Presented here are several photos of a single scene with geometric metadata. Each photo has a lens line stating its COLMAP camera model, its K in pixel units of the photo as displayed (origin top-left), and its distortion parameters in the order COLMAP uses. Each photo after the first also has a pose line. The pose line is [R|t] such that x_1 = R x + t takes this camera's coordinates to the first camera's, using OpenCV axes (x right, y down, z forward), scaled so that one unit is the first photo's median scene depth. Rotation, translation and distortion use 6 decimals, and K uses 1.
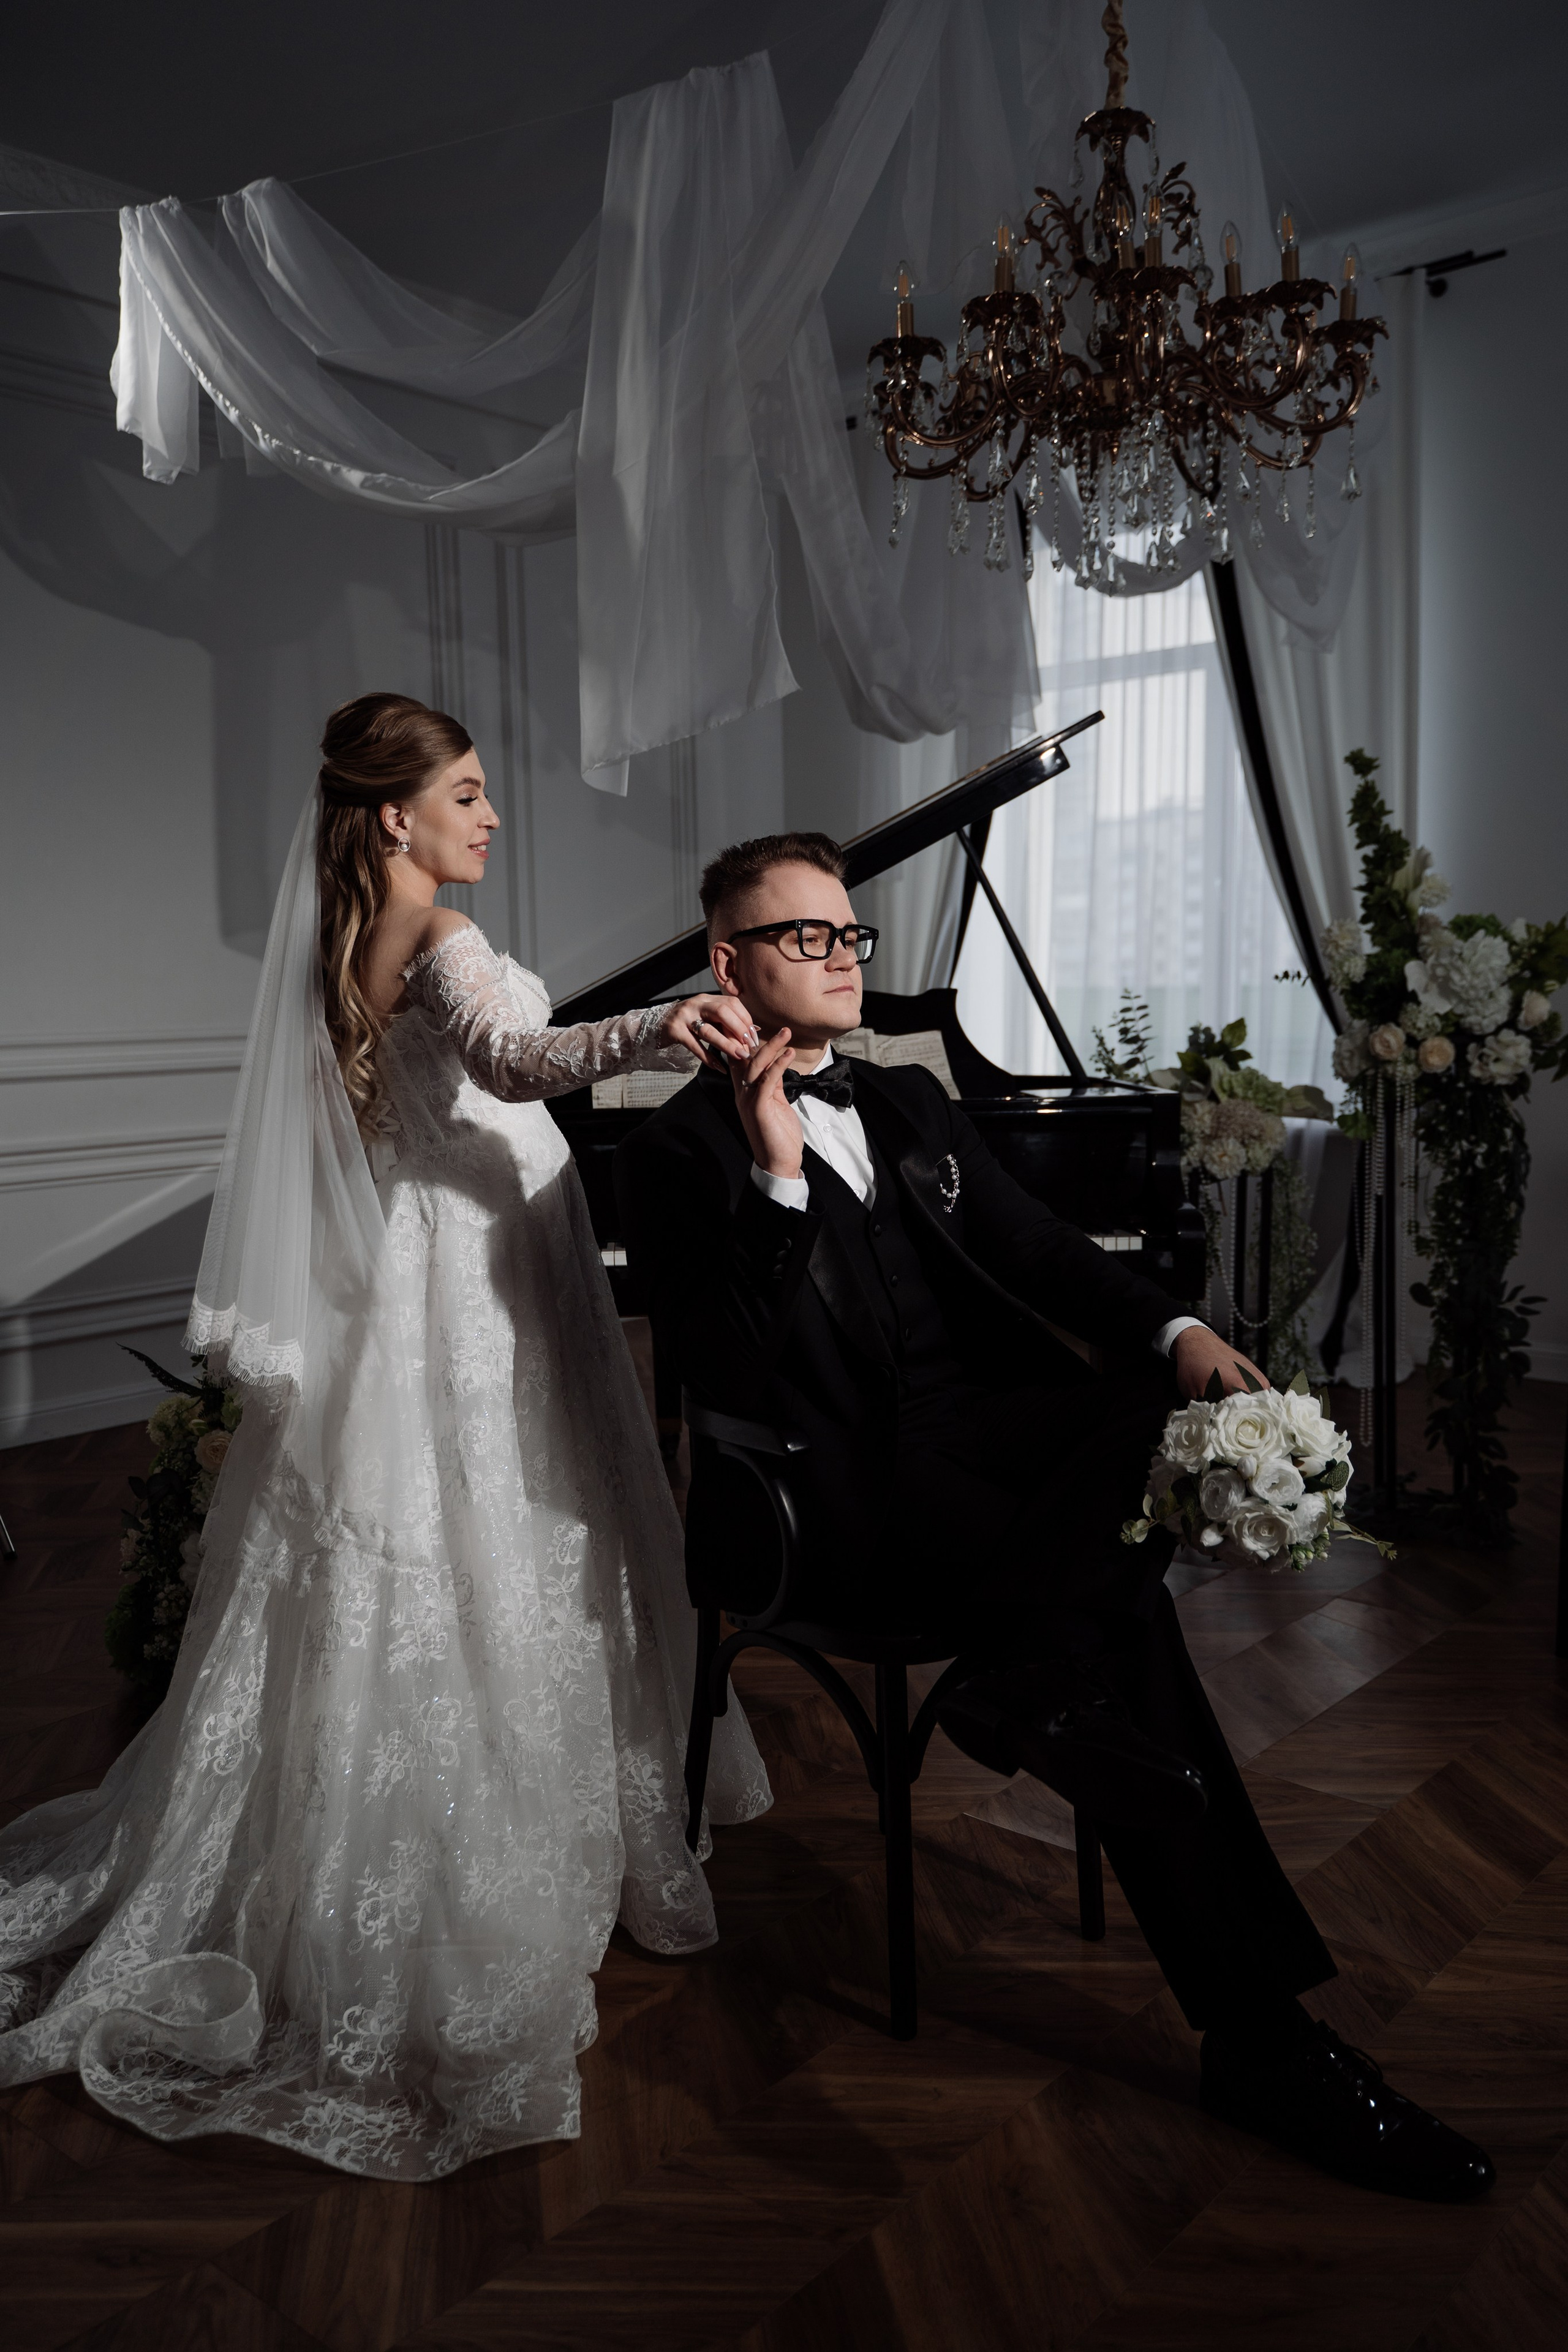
lens RADIAL K [[1743.9, 0, 811.4], [0, 1743.9, 1164.4], [0, 0, 1]] dist [0.085064, -0.052395]
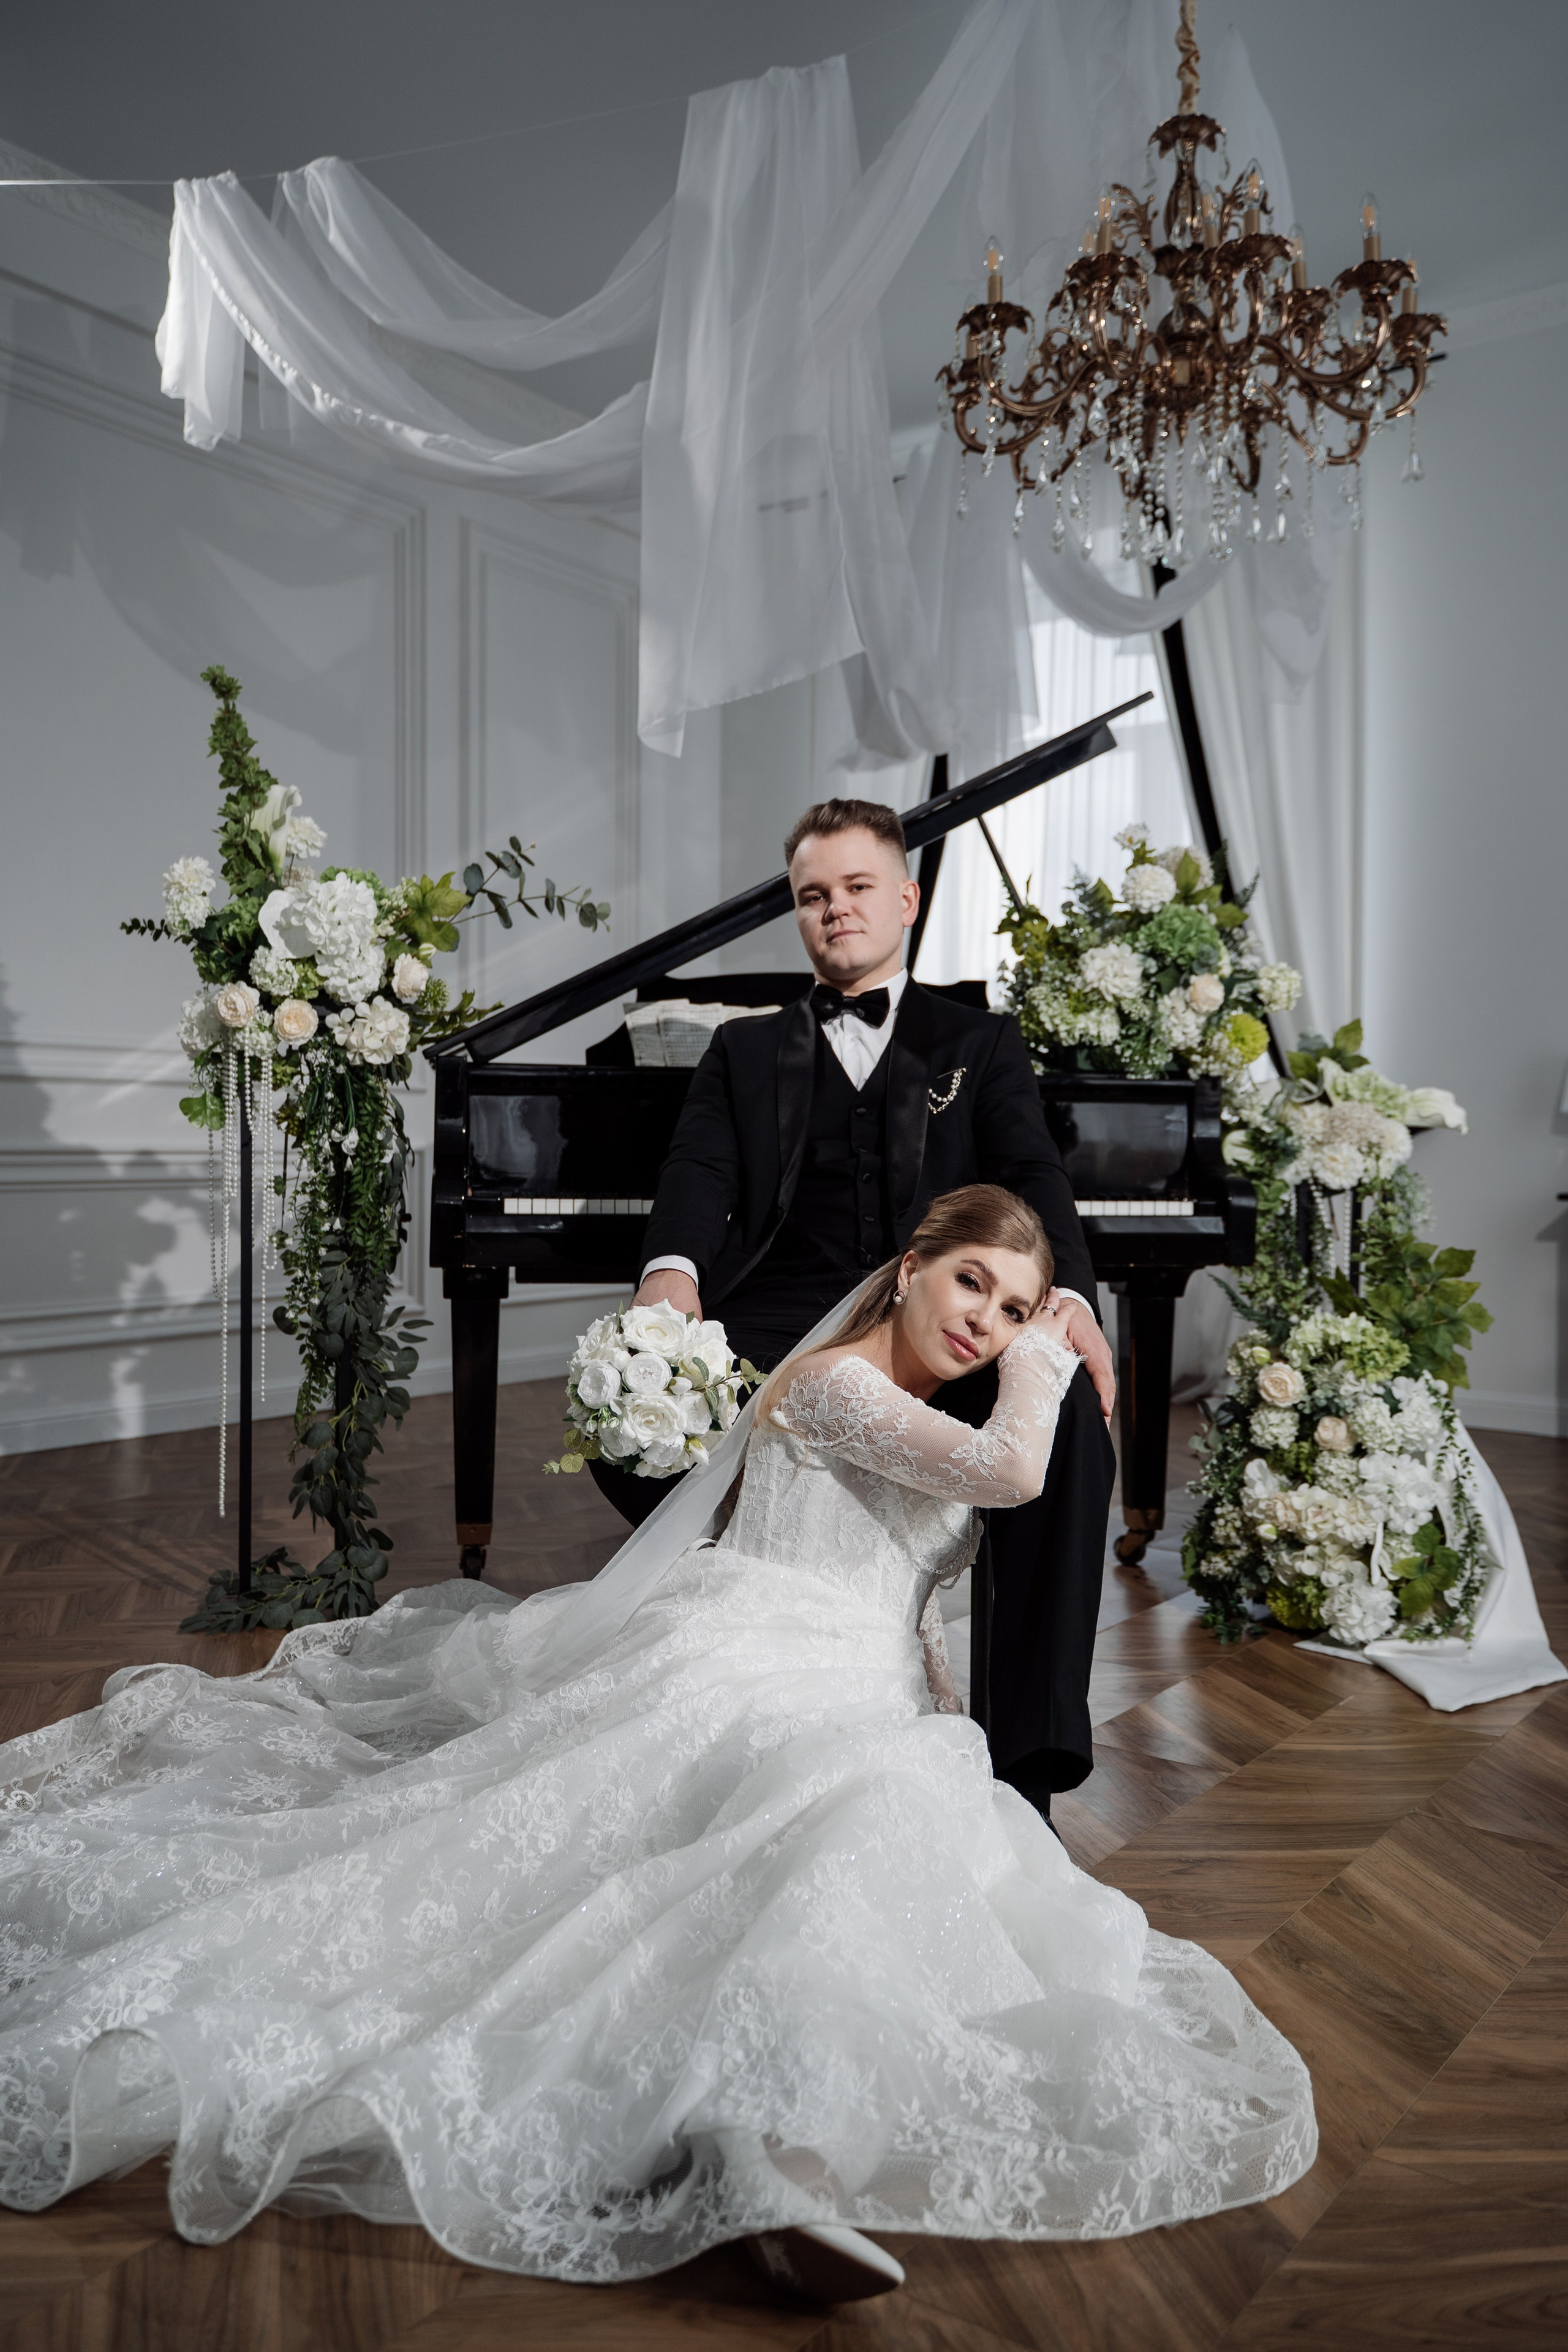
lens RADIAL K [[1743.9, 0, 786.8], [0, 1743.9, 1151.4], [0, 0, 1]] dist [0.085064, -0.052395]
pose [[0.996601, 0.027449, 0.077669, -0.115527], [-0.020541, 0.995875, -0.088382, 0.102335], [-0.079775, 0.086487, 0.993054, 0.018786]]
